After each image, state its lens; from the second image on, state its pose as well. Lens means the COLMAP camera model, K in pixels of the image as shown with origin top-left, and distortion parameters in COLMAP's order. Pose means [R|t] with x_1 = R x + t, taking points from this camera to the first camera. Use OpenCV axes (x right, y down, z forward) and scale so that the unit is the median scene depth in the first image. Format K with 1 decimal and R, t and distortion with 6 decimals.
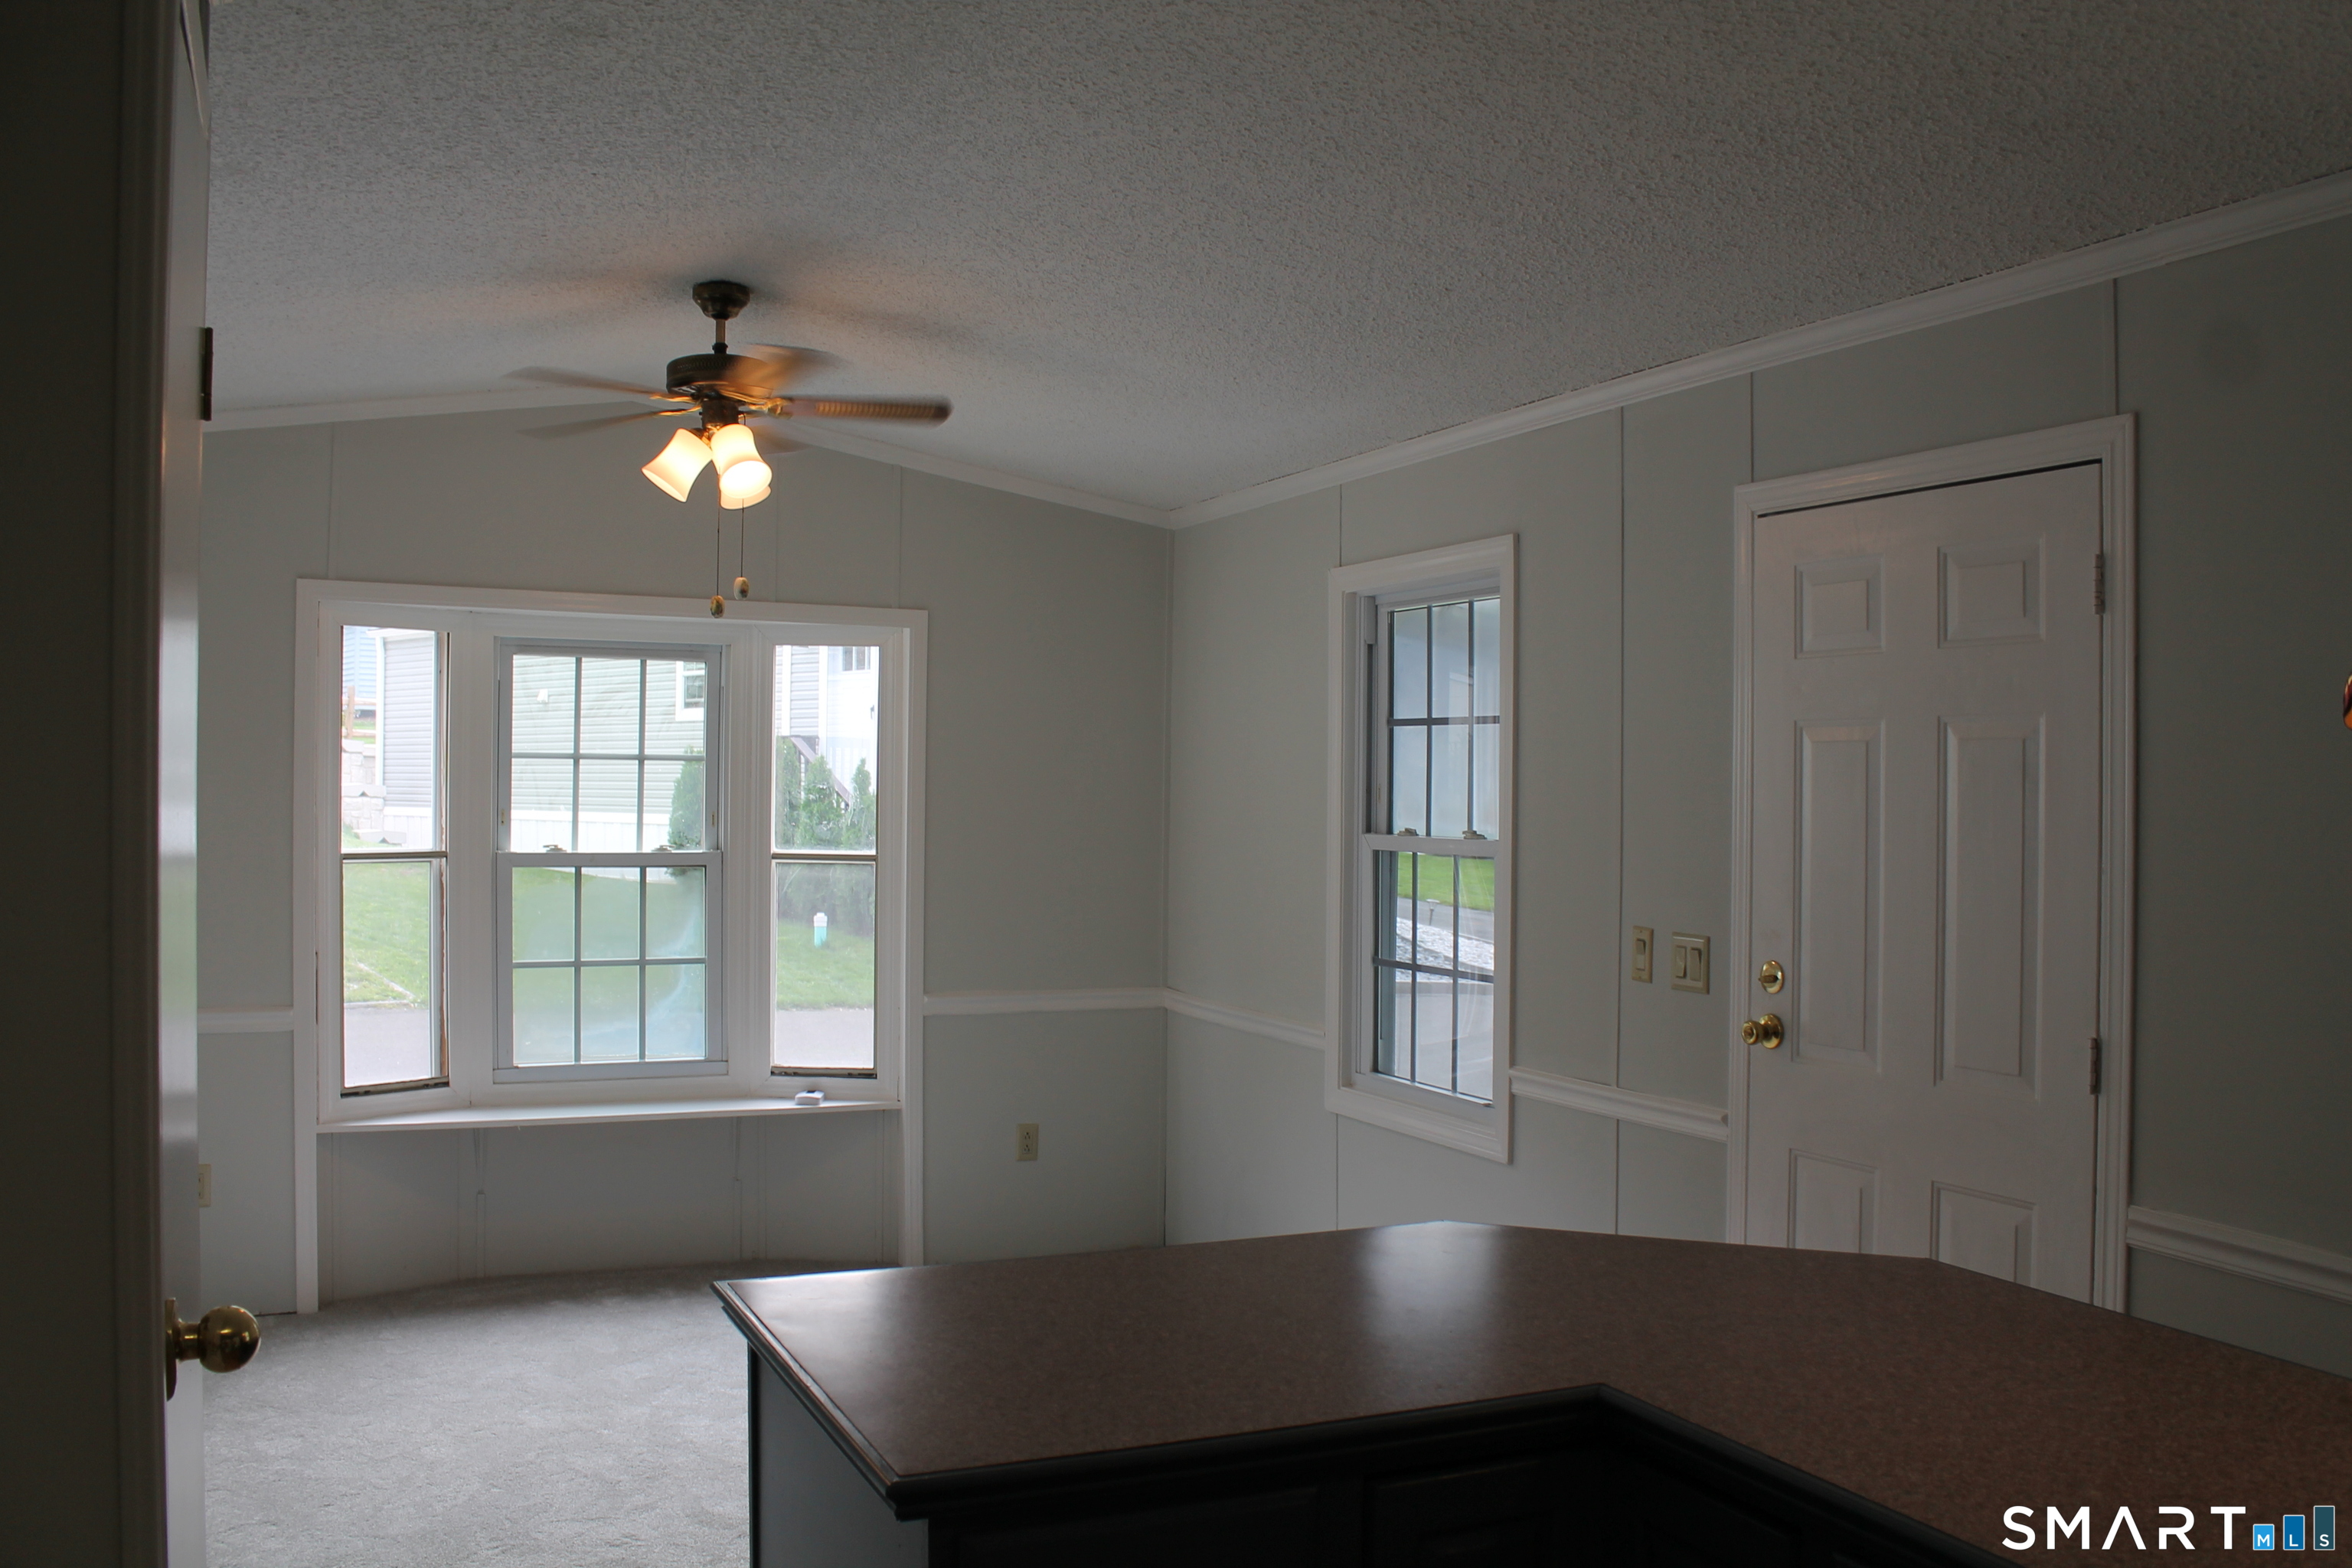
lens RADIAL K [[1979.6, 0, 1189.6], [0, 1979.6, 794.0], [0, 0, 1]] dist [-0.154040, 0.115972]
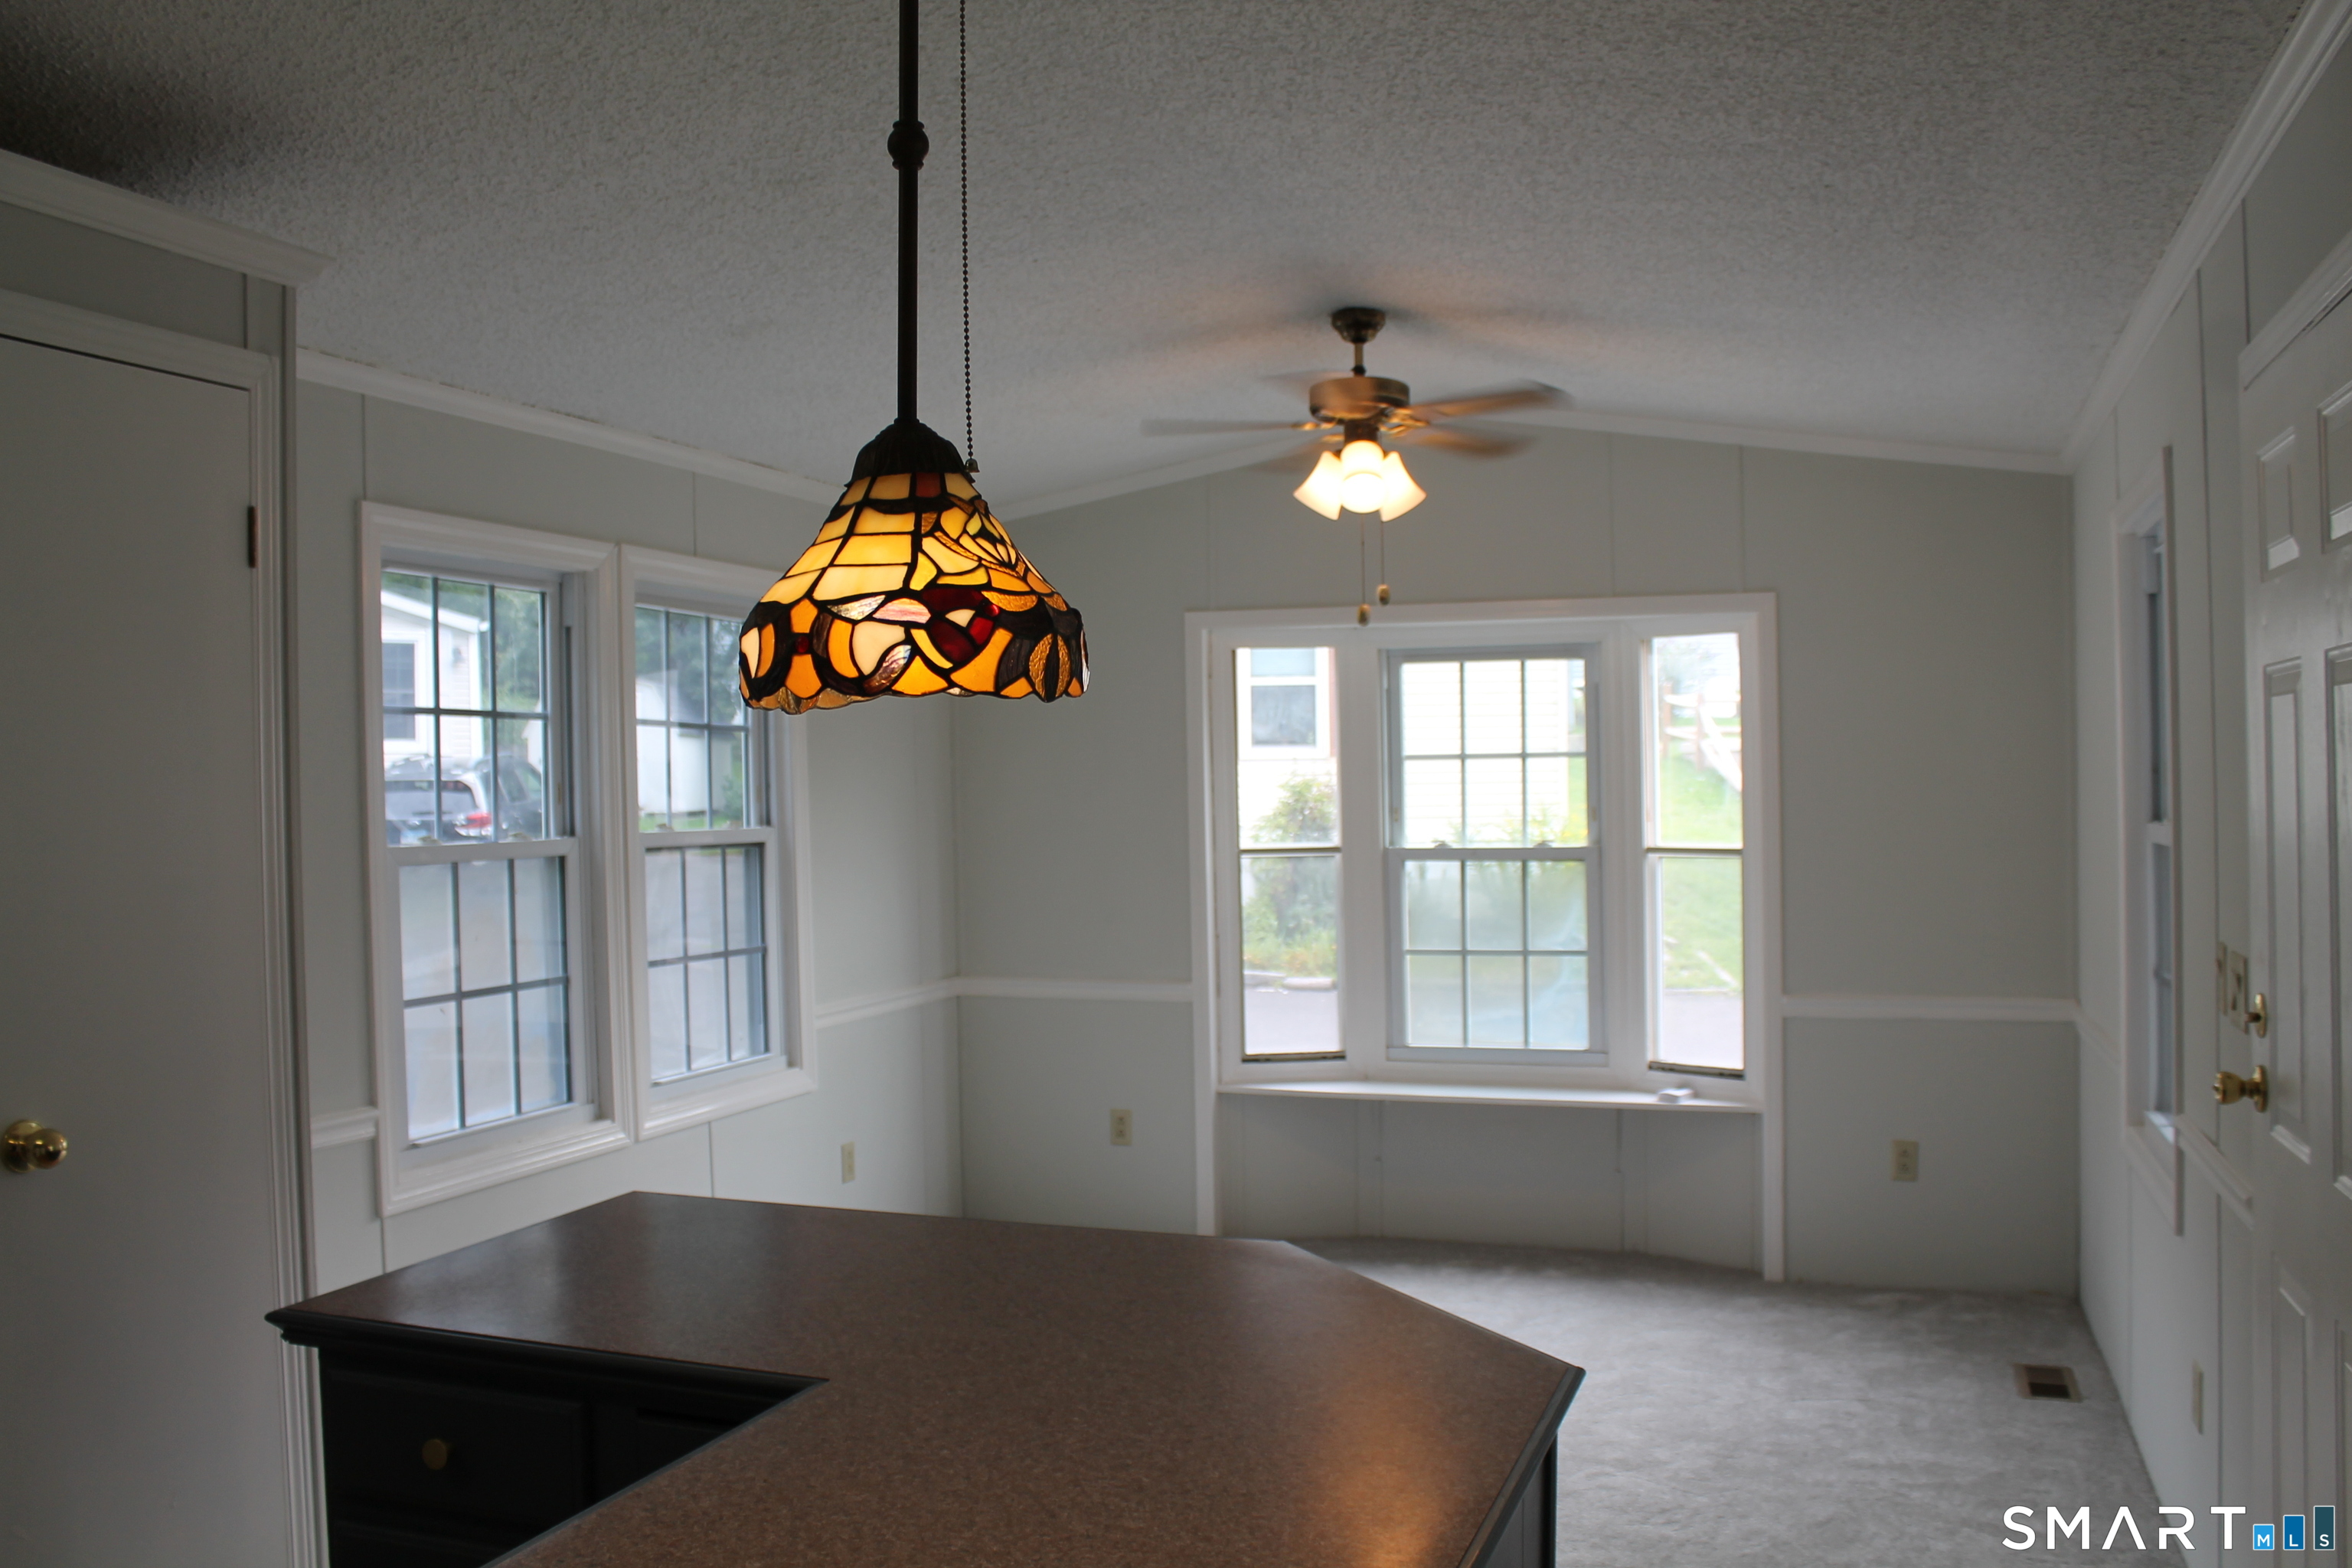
lens RADIAL K [[1979.6, 0, 1189.6], [0, 1979.6, 794.0], [0, 0, 1]] dist [-0.154040, 0.115972]
pose [[0.719671, -0.018607, -0.694065, 0.324254], [0.021298, 0.999762, -0.004719, 0.003163], [0.693988, -0.011386, 0.719897, 0.126666]]
